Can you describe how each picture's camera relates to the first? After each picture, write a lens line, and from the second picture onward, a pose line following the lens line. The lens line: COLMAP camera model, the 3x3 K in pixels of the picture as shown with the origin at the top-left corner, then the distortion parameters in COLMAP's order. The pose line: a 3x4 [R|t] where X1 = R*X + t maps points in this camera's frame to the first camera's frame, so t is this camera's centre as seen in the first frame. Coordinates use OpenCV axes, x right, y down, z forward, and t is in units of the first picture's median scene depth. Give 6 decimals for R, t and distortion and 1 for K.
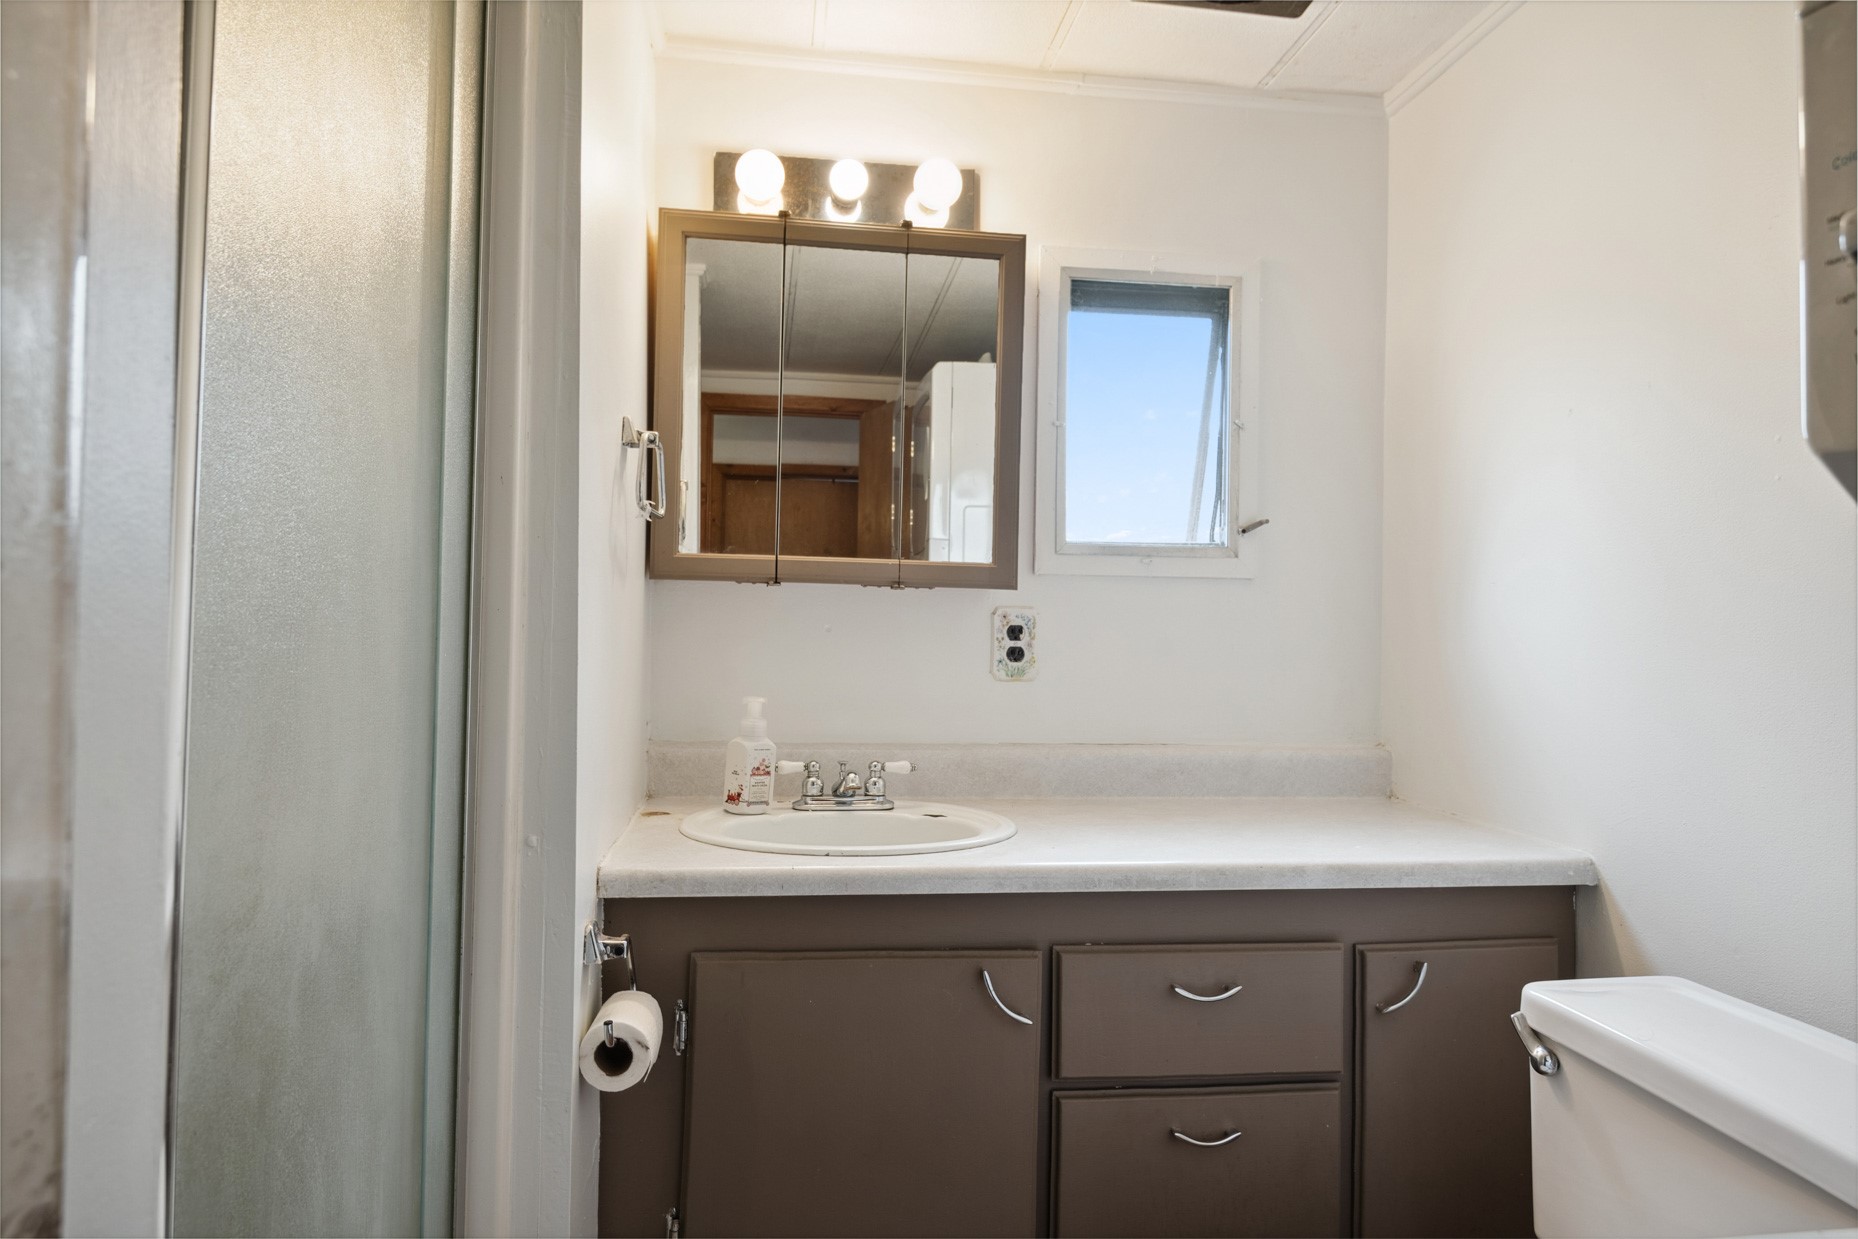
lens RADIAL K [[1125.8, 0, 926.1], [0, 1125.8, 619.2], [0, 0, 1]] dist [-0.000019, -0.013318]
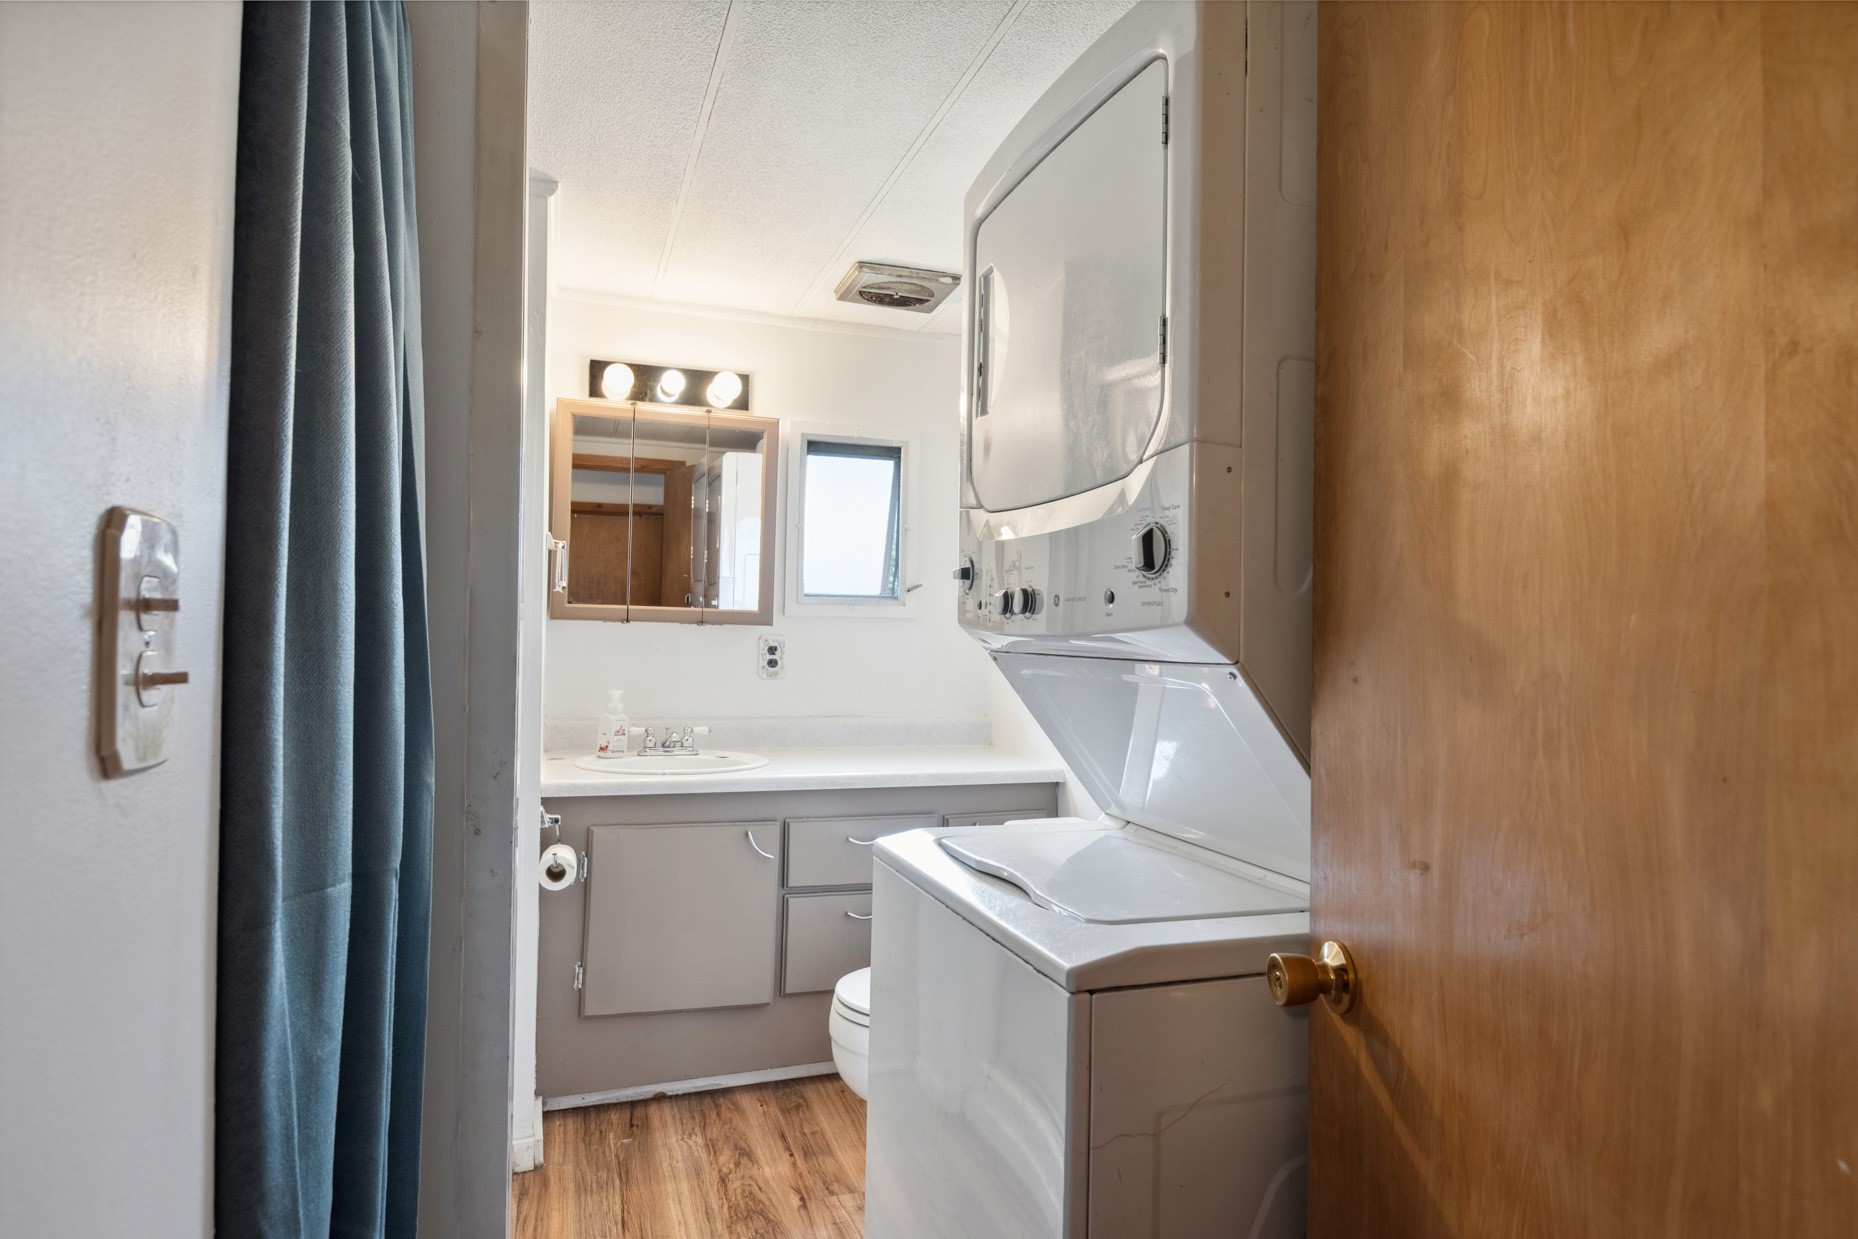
lens RADIAL K [[1090.0, 0, 931.9], [0, 1090.0, 618.7], [0, 0, 1]] dist [0.007773, 0.000082]
pose [[0.980545, 0.006689, 0.196178, -0.007022], [-0.007409, 0.999968, 0.002934, -0.046008], [-0.196152, -0.004331, 0.980564, -0.700286]]
